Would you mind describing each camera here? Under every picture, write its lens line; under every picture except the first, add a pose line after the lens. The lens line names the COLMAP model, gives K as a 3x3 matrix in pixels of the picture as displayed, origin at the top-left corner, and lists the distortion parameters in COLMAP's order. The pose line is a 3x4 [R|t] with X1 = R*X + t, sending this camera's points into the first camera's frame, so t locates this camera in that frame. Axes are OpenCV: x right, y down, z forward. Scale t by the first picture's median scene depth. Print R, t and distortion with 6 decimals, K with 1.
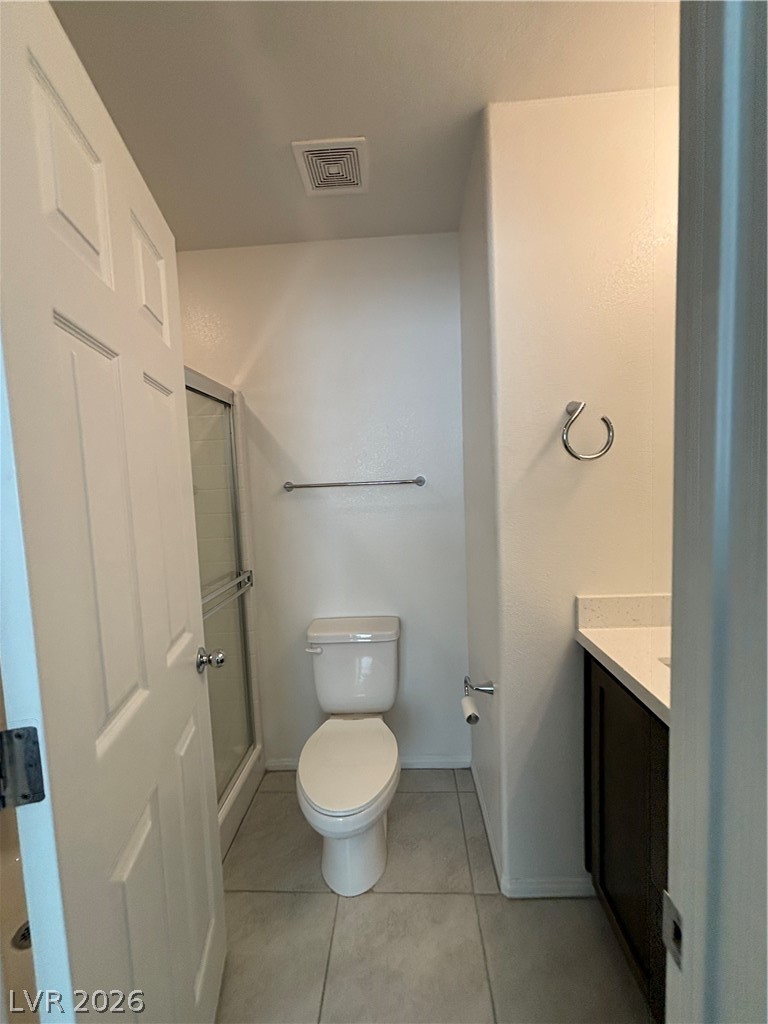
lens RADIAL K [[419.0, 0, 386.2], [0, 419.0, 512.2], [0, 0, 1]] dist [0.020282, -0.000421]
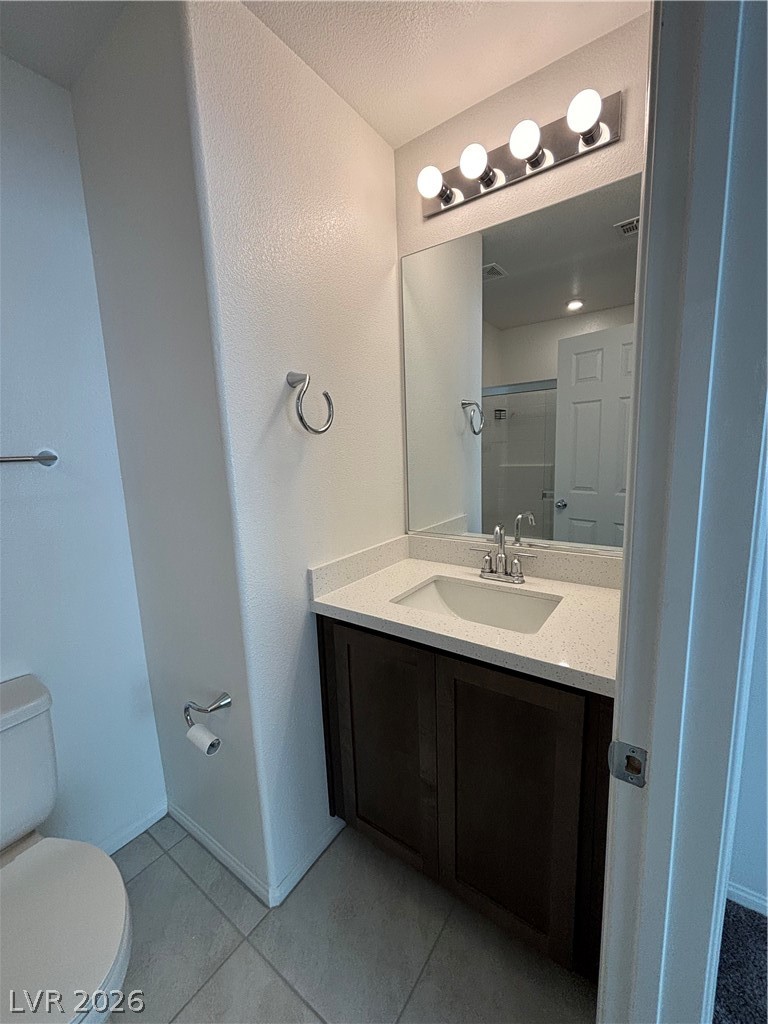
lens RADIAL K [[419.0, 0, 386.2], [0, 419.0, 512.2], [0, 0, 1]] dist [0.020282, -0.000421]
pose [[0.553046, -0.113780, 0.825345, -0.264493], [0.077405, 0.993363, 0.085075, -0.008001], [-0.829547, 0.016836, 0.558183, 0.282983]]
